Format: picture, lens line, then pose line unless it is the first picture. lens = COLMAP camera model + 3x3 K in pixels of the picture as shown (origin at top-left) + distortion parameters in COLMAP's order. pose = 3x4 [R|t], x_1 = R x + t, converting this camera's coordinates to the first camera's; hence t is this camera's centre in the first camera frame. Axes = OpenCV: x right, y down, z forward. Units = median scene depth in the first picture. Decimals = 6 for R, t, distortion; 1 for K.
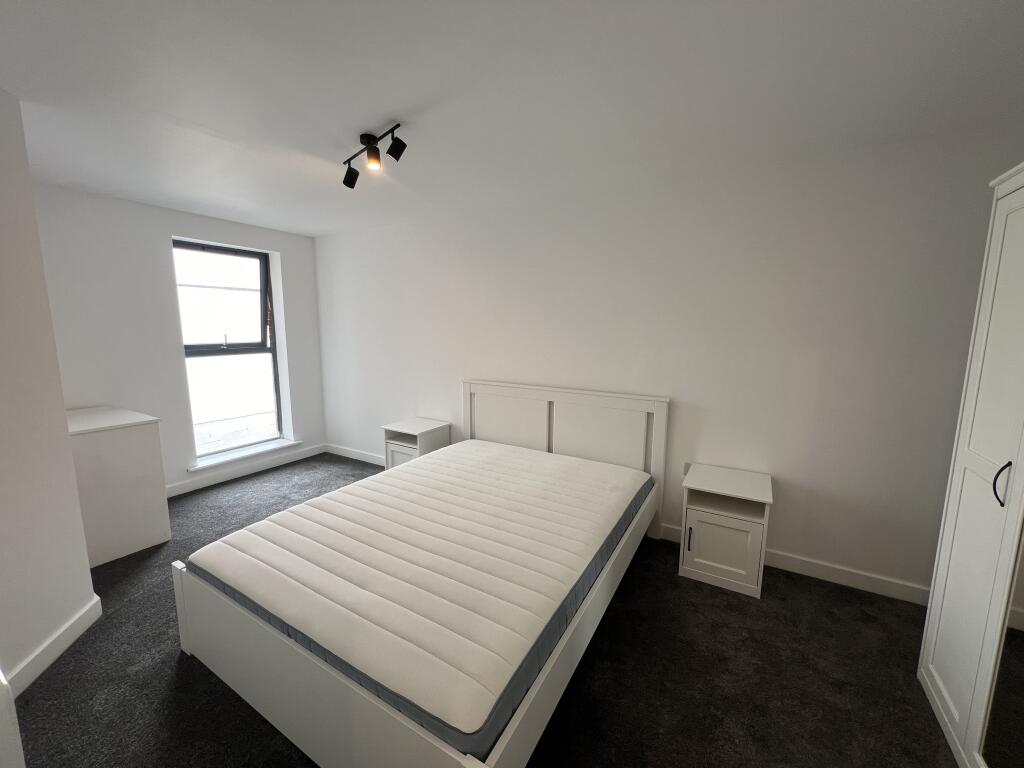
lens RADIAL K [[407.1, 0, 512.0], [0, 407.1, 384.0], [0, 0, 1]] dist [-0.000649, -0.000052]
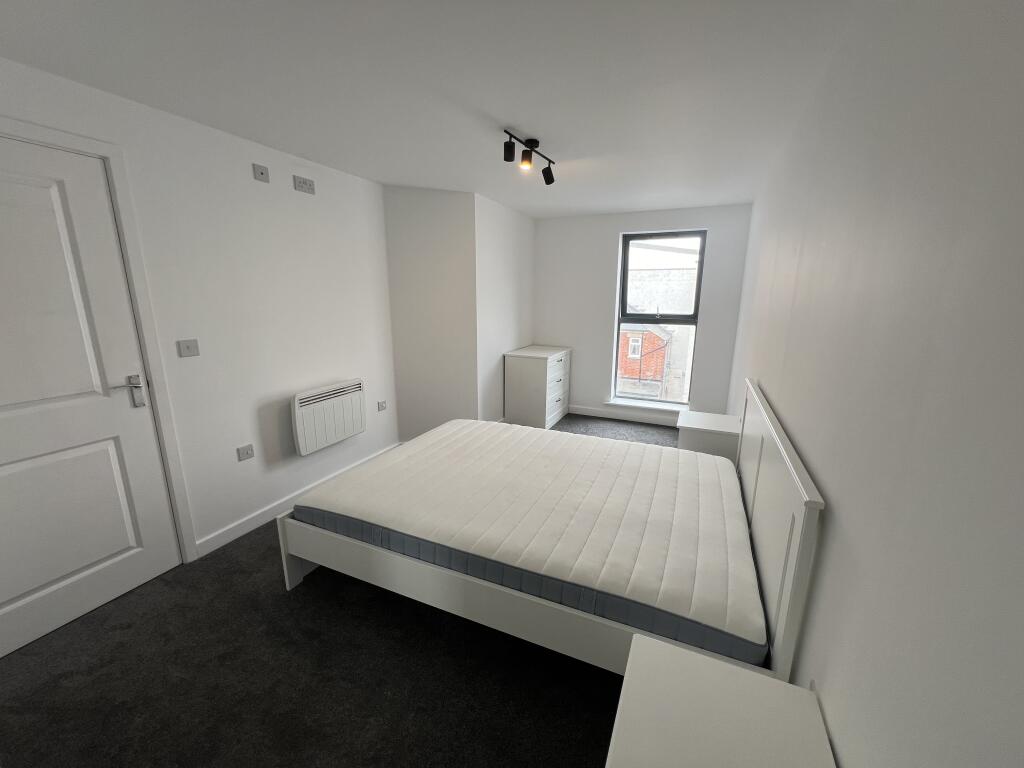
lens RADIAL K [[407.1, 0, 512.0], [0, 407.1, 384.0], [0, 0, 1]] dist [-0.000649, -0.000052]
pose [[0.102526, 0.214399, -0.971350, 0.479232], [-0.146651, 0.969084, 0.198420, -0.075322], [0.983861, 0.122106, 0.130798, 0.441317]]
